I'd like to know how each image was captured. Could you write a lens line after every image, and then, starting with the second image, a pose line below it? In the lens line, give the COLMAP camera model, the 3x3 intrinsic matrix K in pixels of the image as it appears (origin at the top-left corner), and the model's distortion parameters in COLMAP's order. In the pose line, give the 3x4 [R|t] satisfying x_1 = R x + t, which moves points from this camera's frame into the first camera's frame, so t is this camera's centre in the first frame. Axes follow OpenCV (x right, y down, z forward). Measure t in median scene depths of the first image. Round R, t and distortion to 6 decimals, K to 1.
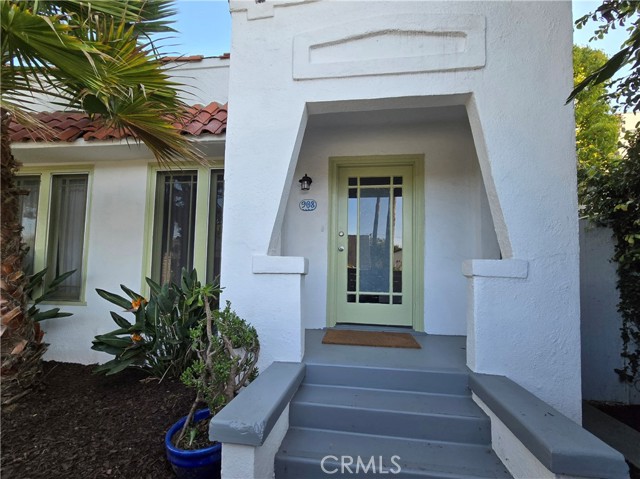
lens RADIAL K [[342.1, 0, 320.0], [0, 342.1, 239.5], [0, 0, 1]] dist [0.000566, 0.002093]
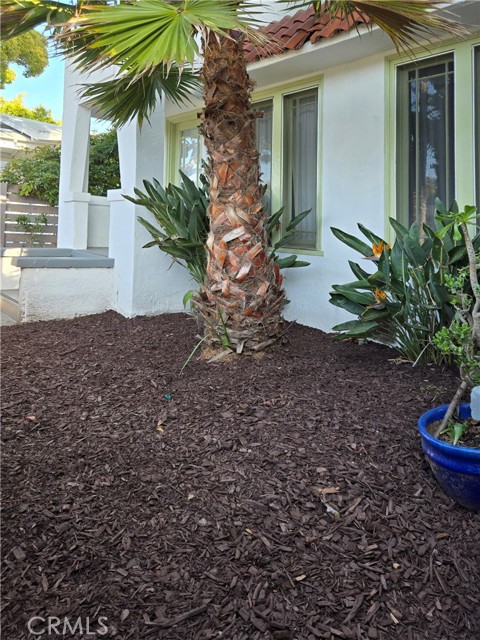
lens RADIAL K [[698.0, 0, 240.0], [0, 698.0, 320.0], [0, 0, 1]] dist [0.082168, -0.010957]
pose [[0.727215, -0.034965, -0.685518, 0.312266], [0.044284, 0.999011, -0.003977, 0.355149], [0.684979, -0.027465, 0.728045, -0.354292]]
